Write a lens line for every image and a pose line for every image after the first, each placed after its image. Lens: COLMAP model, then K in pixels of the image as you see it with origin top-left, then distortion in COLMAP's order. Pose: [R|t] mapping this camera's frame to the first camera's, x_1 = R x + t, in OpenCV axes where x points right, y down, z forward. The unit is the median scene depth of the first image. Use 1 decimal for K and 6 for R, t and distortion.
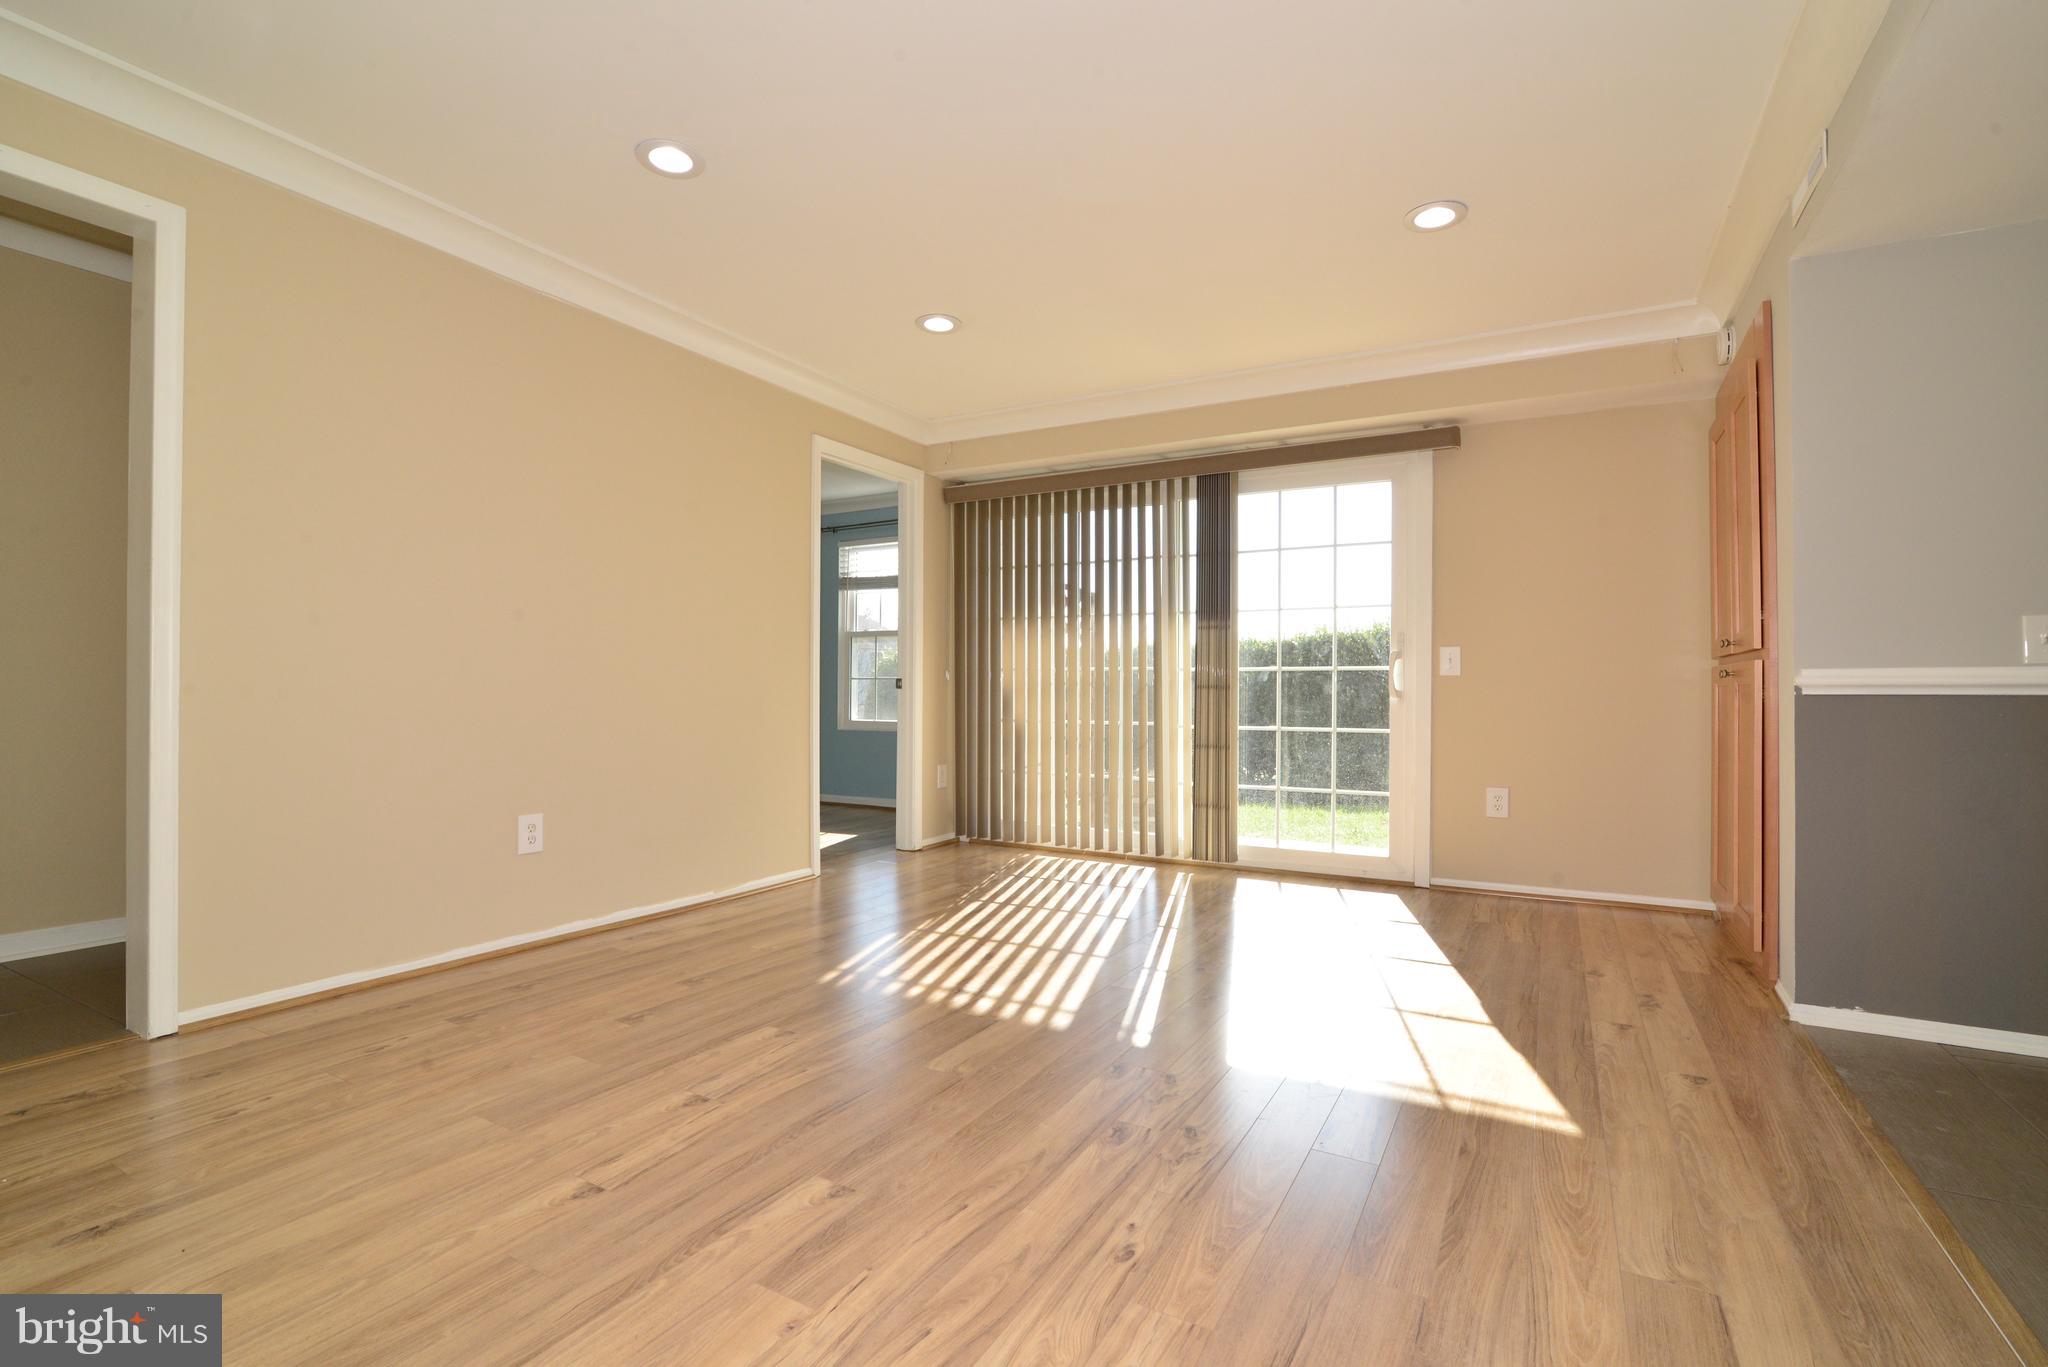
lens RADIAL K [[931.4, 0, 1016.7], [0, 931.4, 687.4], [0, 0, 1]] dist [-0.018812, 0.000129]
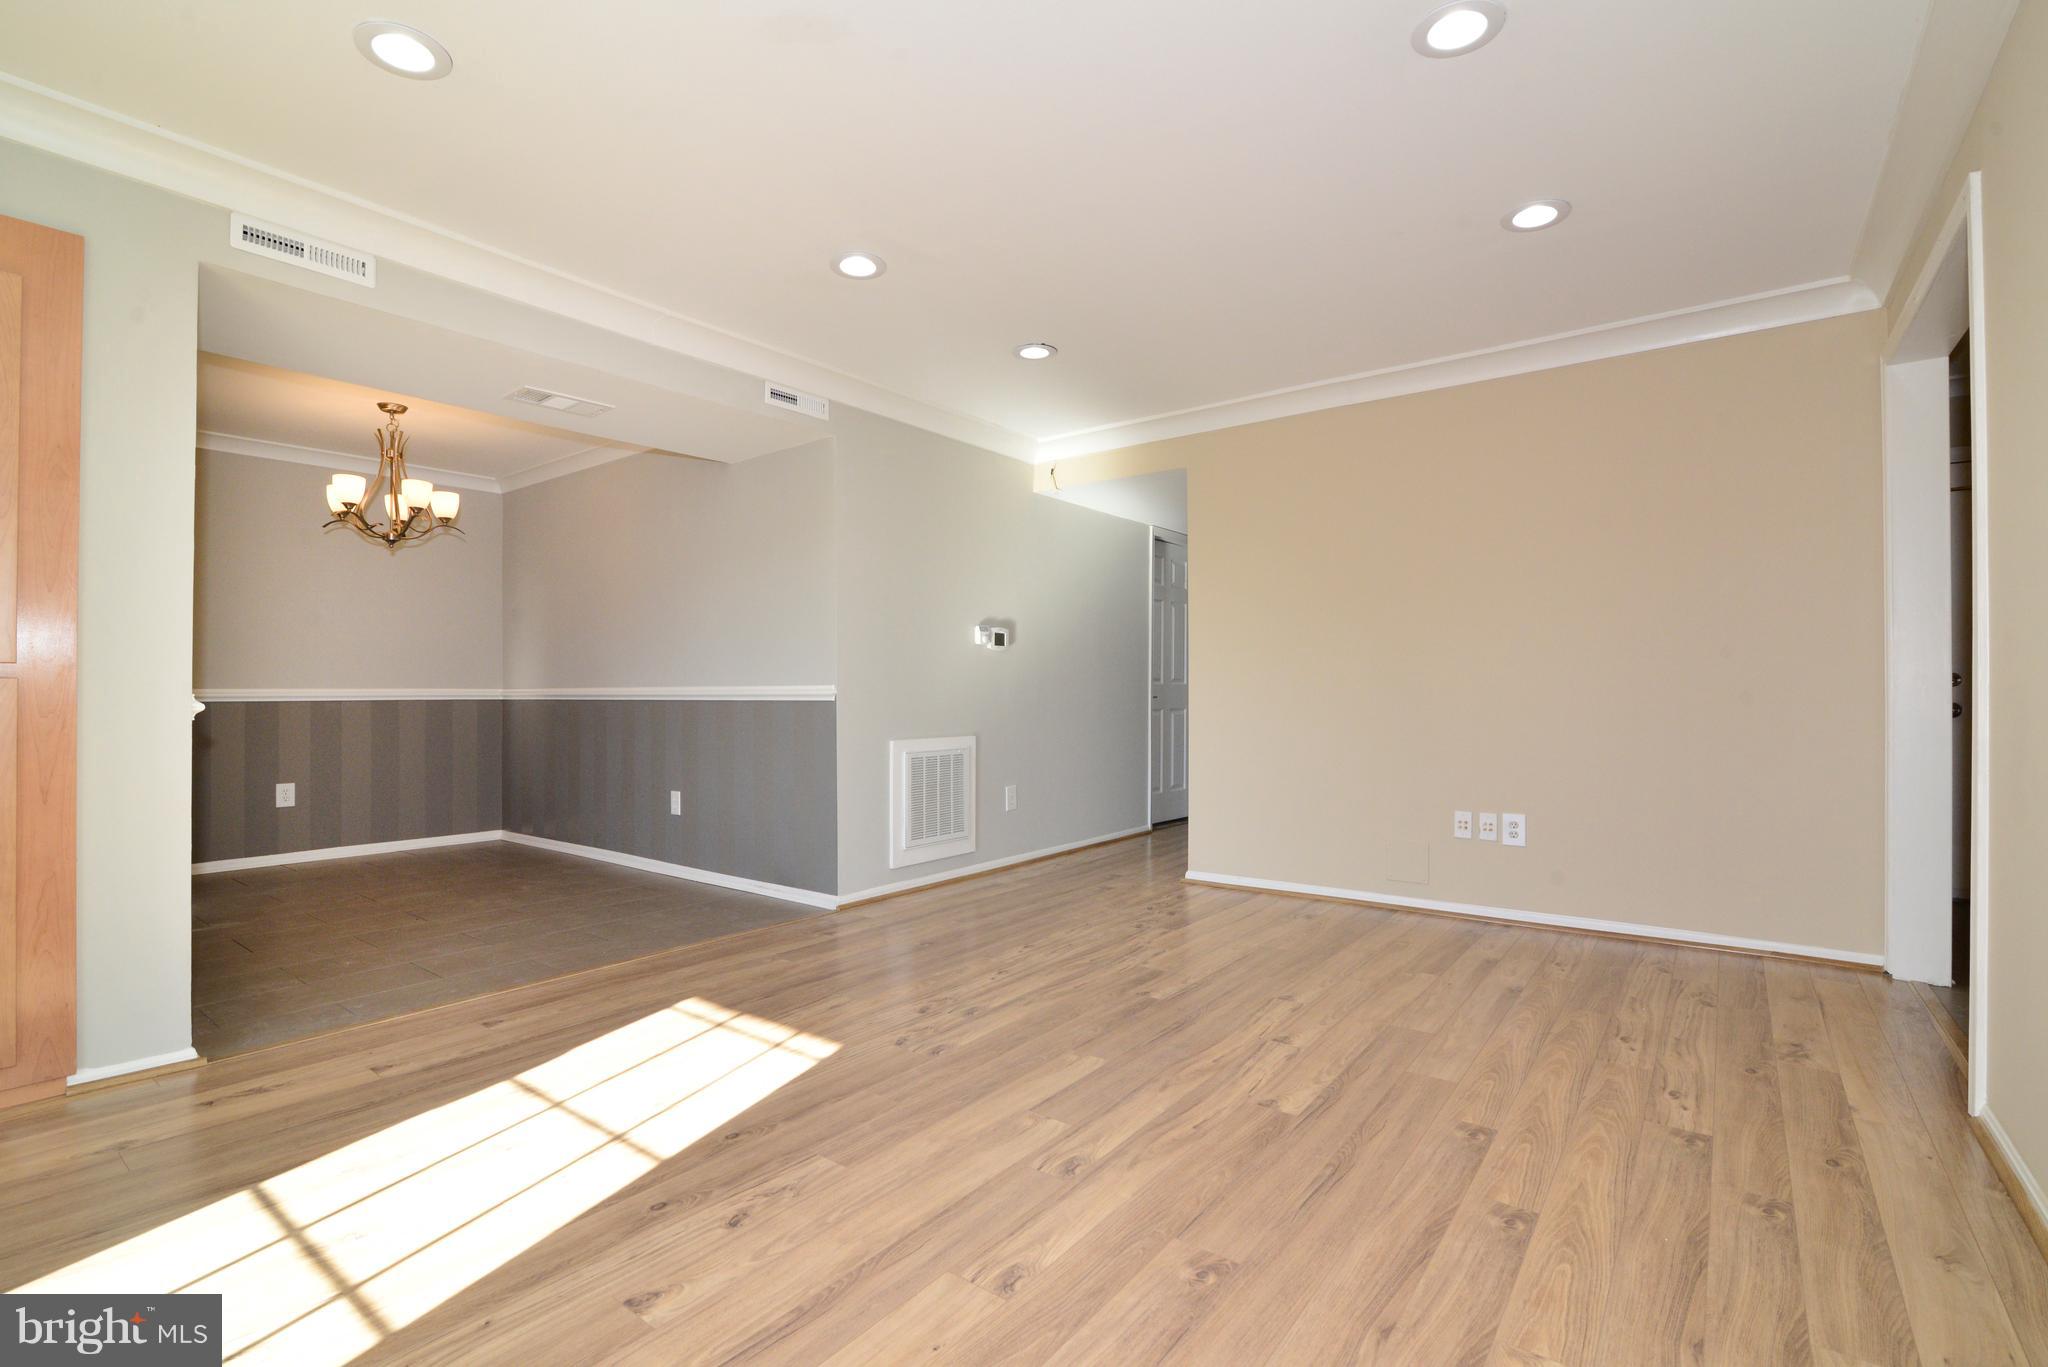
lens RADIAL K [[931.4, 0, 1017.4], [0, 931.4, 689.5], [0, 0, 1]] dist [-0.018812, 0.000129]
pose [[-0.990711, -0.003133, 0.135951, -0.132453], [-0.004254, 0.999959, -0.007959, -0.022276], [-0.135920, -0.008463, -0.990684, 1.967191]]
